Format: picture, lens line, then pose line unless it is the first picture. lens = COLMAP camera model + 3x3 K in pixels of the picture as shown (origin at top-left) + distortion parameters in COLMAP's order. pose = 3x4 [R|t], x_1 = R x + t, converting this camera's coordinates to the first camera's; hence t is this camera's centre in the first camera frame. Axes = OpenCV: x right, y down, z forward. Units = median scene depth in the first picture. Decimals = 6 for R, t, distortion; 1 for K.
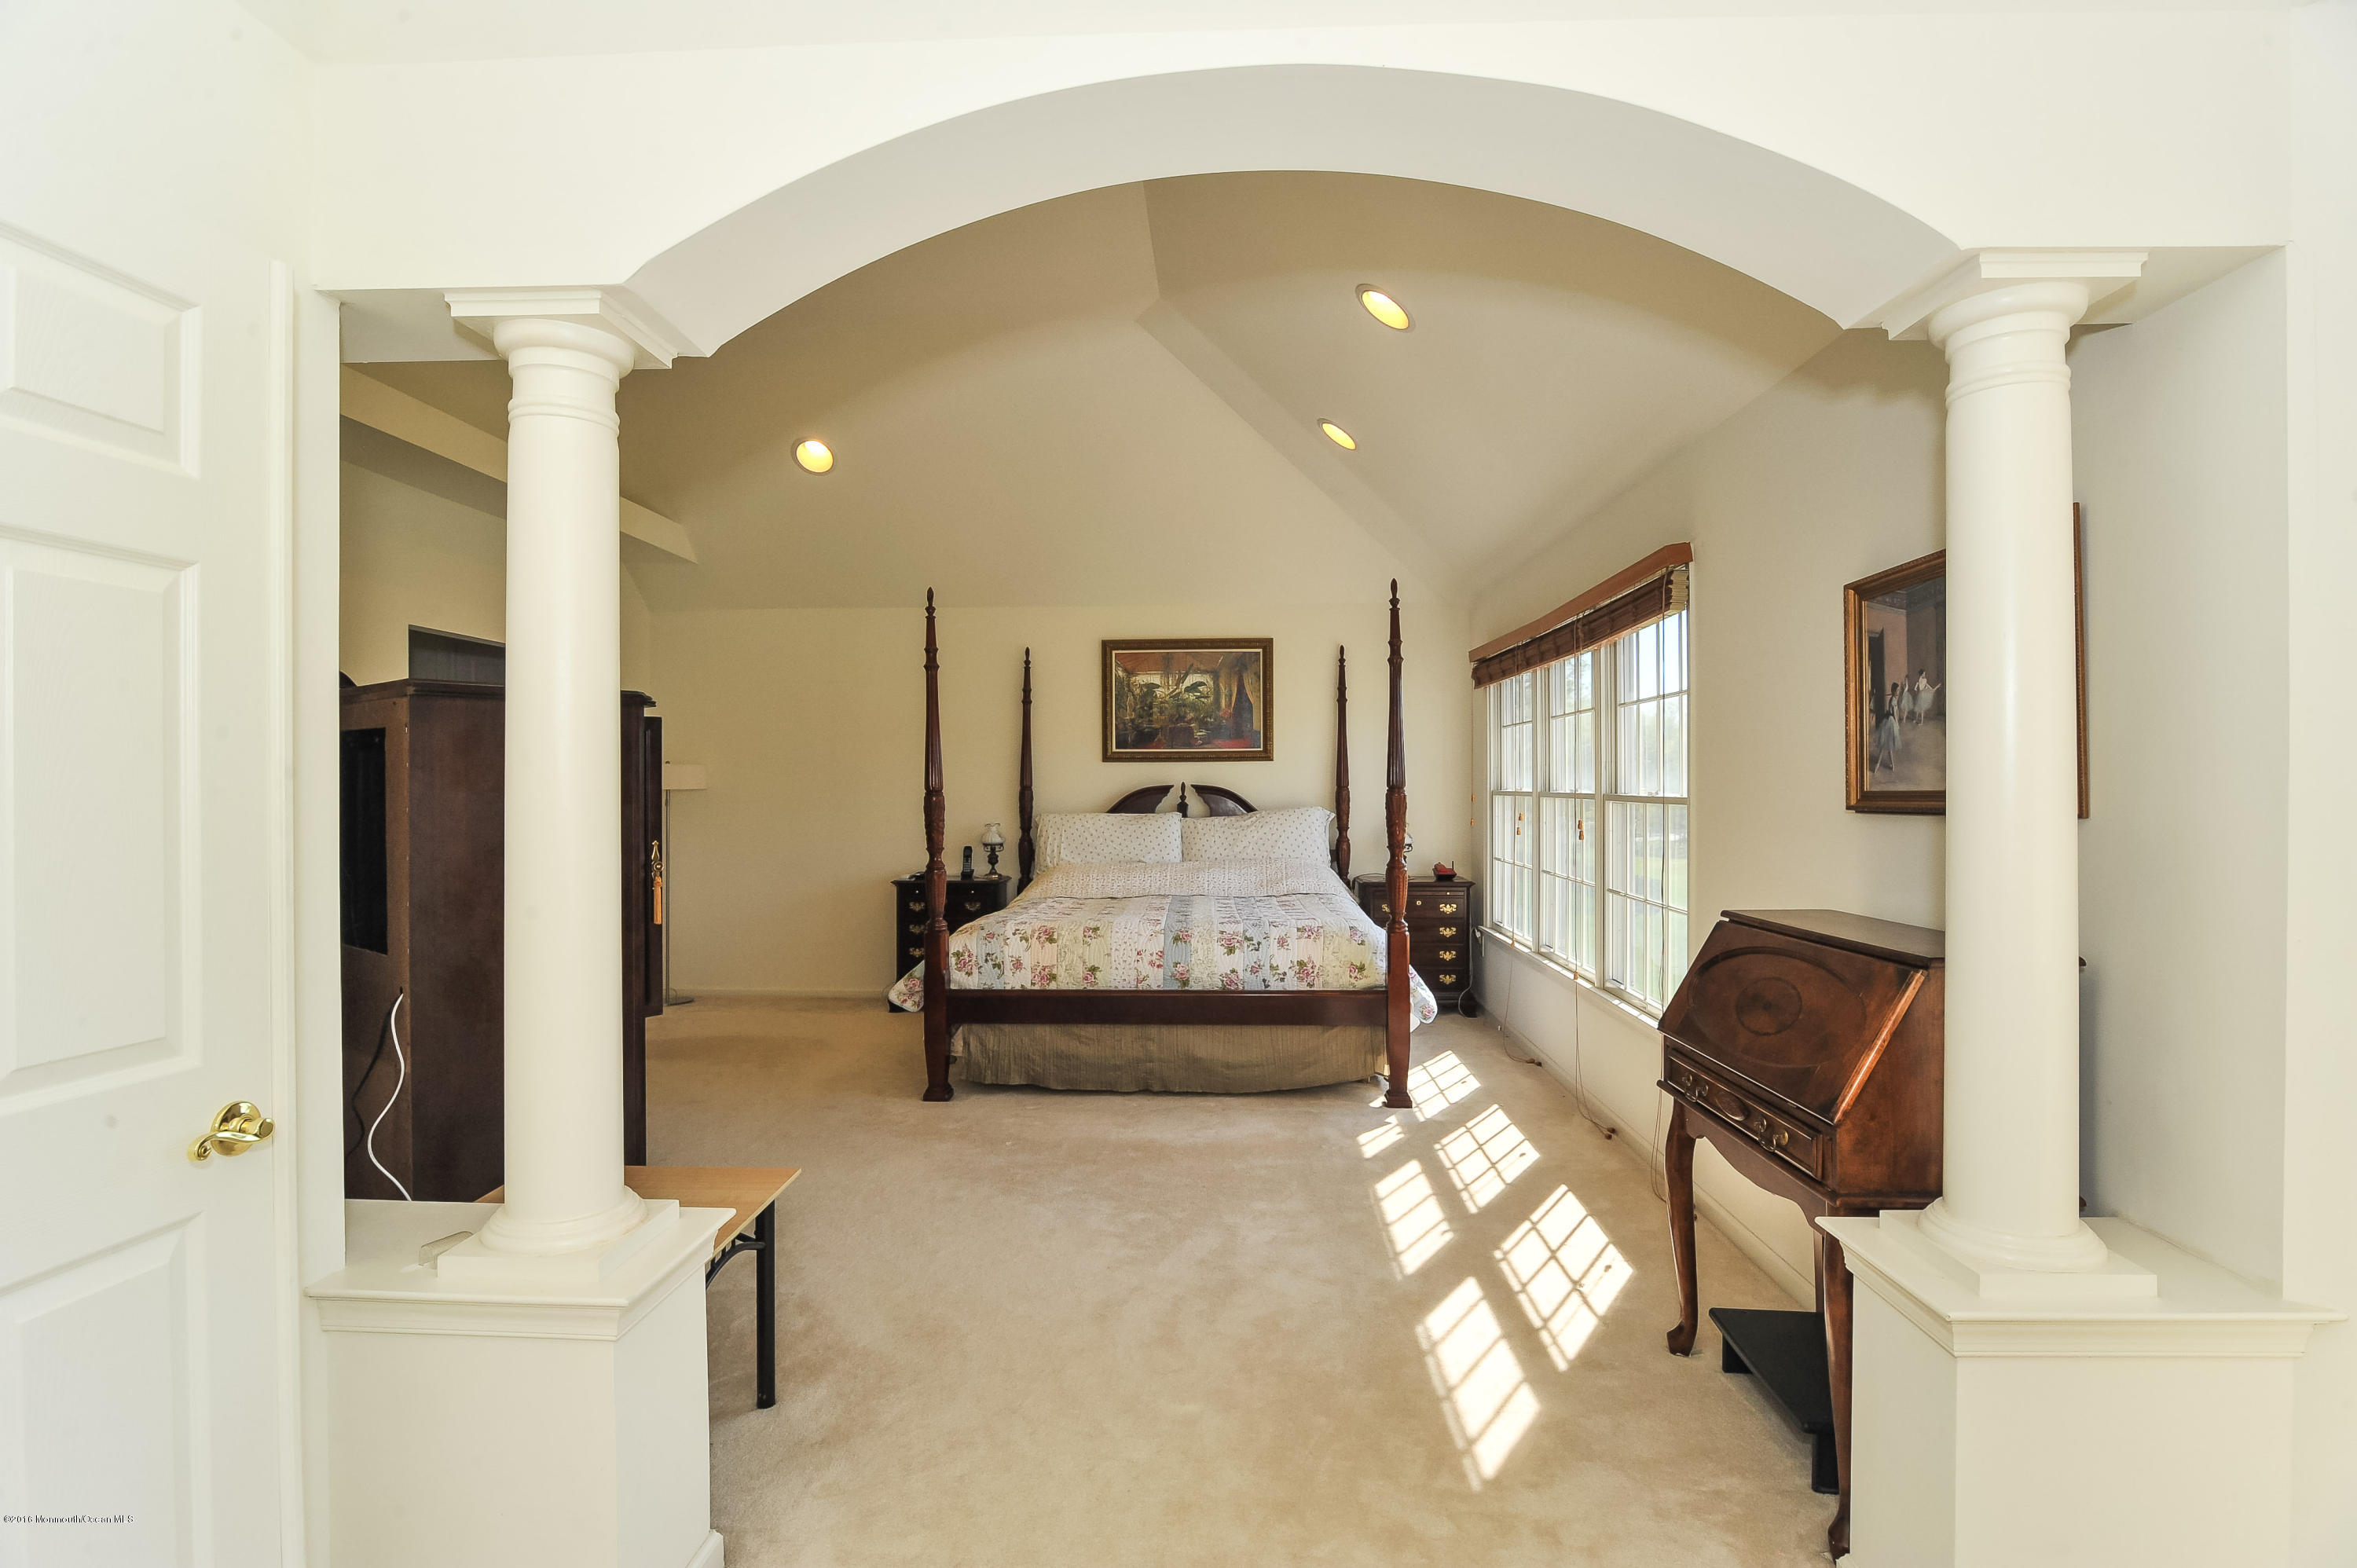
lens RADIAL K [[1143.4, 0, 1178.5], [0, 1143.4, 784.0], [0, 0, 1]] dist [-0.017968, -0.001574]
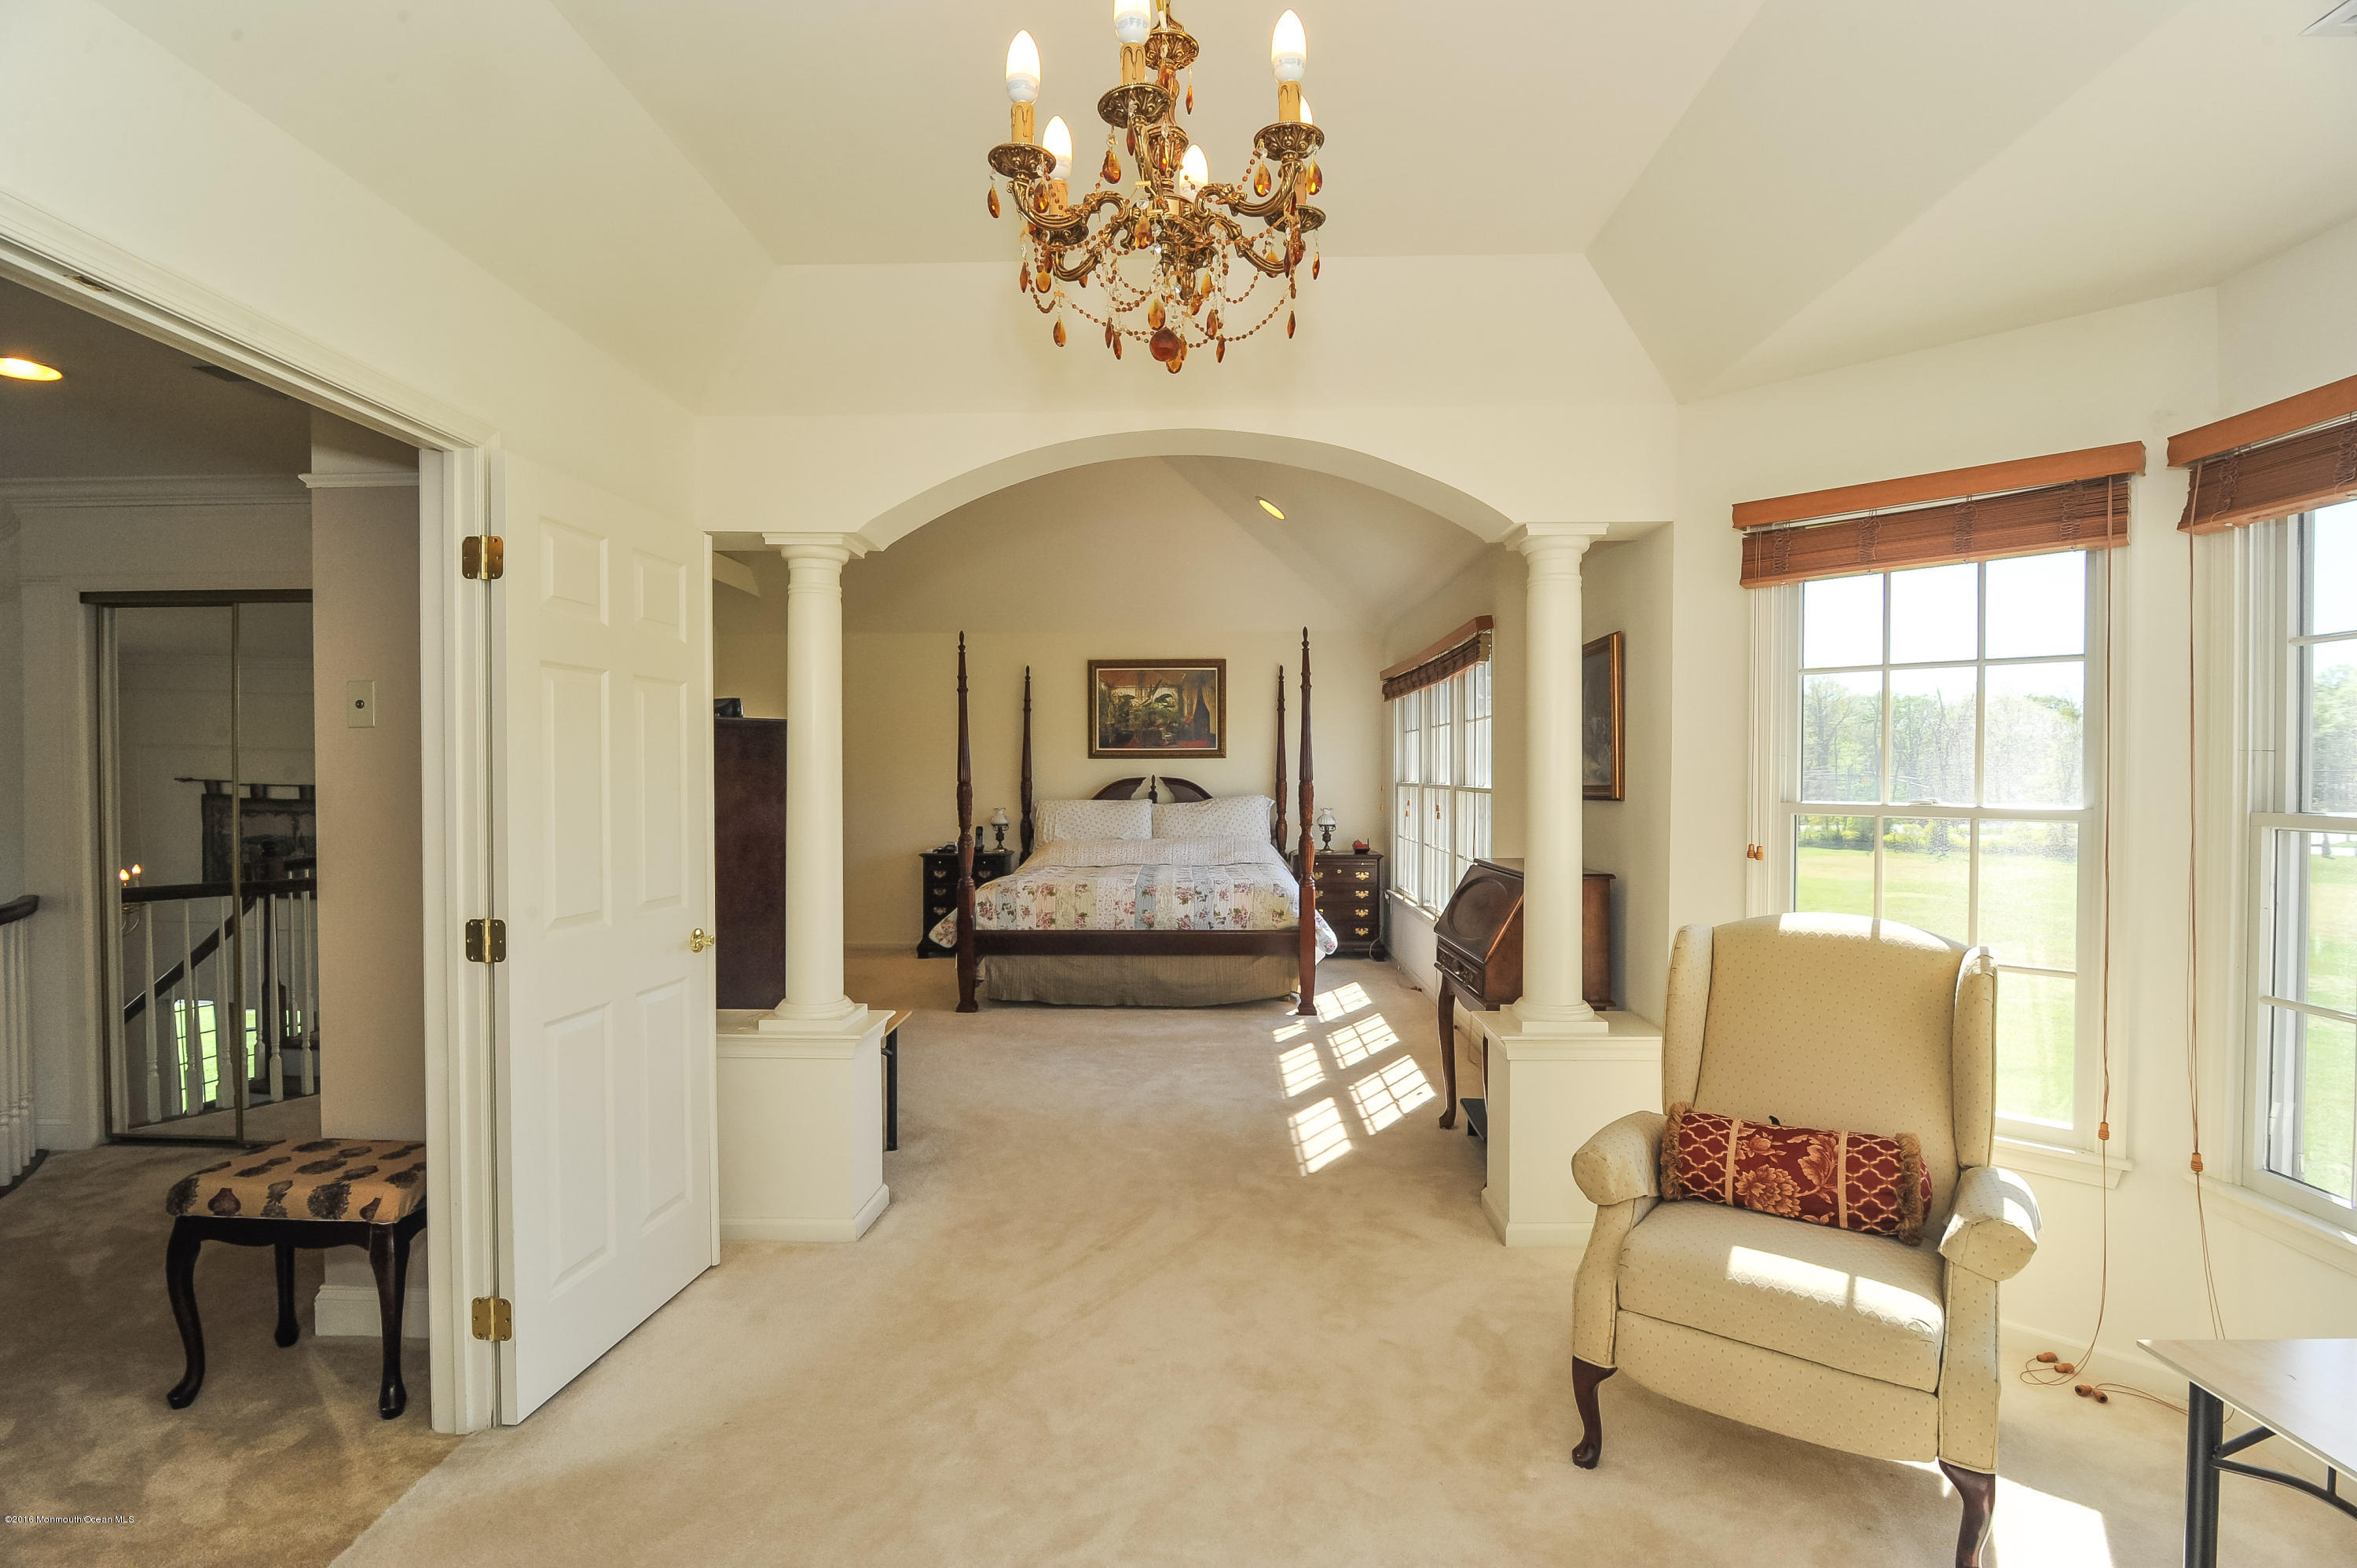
lens RADIAL K [[1143.4, 0, 1178.5], [0, 1143.4, 784.0], [0, 0, 1]] dist [-0.017968, -0.001574]
pose [[0.999862, 0.002145, 0.016497, 0.015474], [-0.002302, 0.999952, 0.009522, -0.005281], [-0.016476, -0.009559, 0.999819, -0.344325]]
